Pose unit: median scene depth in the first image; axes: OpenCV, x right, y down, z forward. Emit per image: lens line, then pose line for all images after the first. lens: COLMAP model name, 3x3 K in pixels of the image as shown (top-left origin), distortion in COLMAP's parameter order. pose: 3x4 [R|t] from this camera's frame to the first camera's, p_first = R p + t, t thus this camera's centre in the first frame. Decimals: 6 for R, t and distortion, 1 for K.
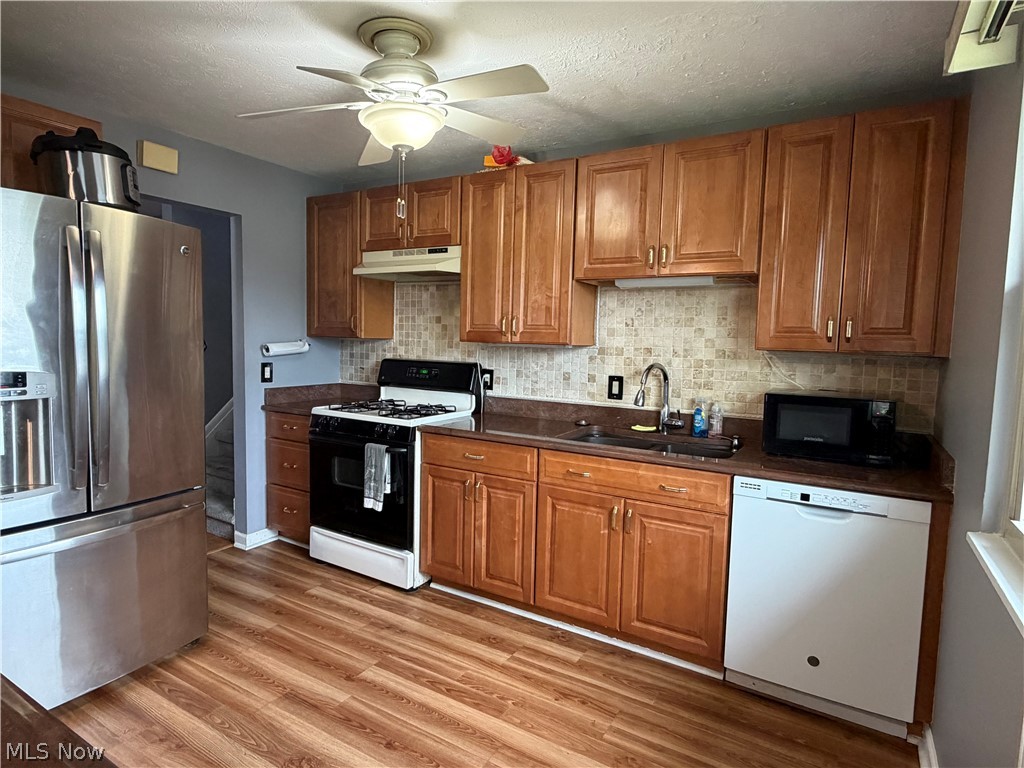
lens RADIAL K [[569.2, 0, 511.3], [0, 569.2, 382.3], [0, 0, 1]] dist [0.003050, 0.000320]
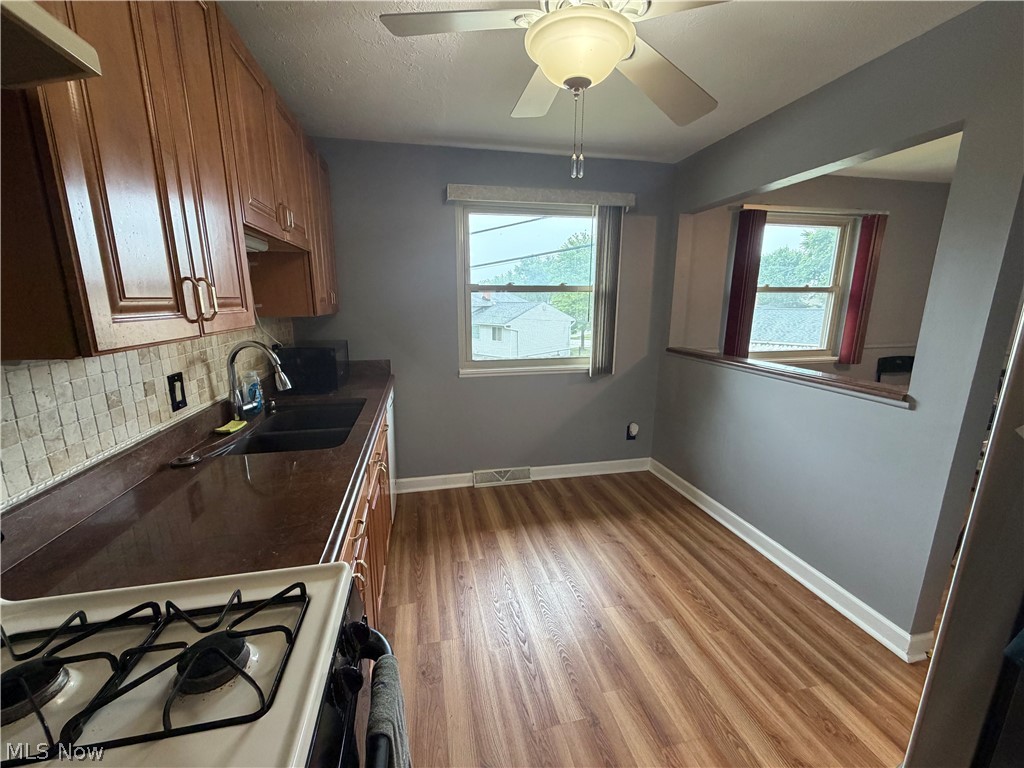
lens RADIAL K [[410.6, 0, 508.3], [0, 410.6, 383.6], [0, 0, 1]] dist [0.010133, -0.000184]
pose [[-0.680797, -0.176925, 0.710783, -0.553636], [0.039137, 0.960217, 0.276498, -0.156267], [-0.731425, 0.216057, -0.646789, 1.393896]]
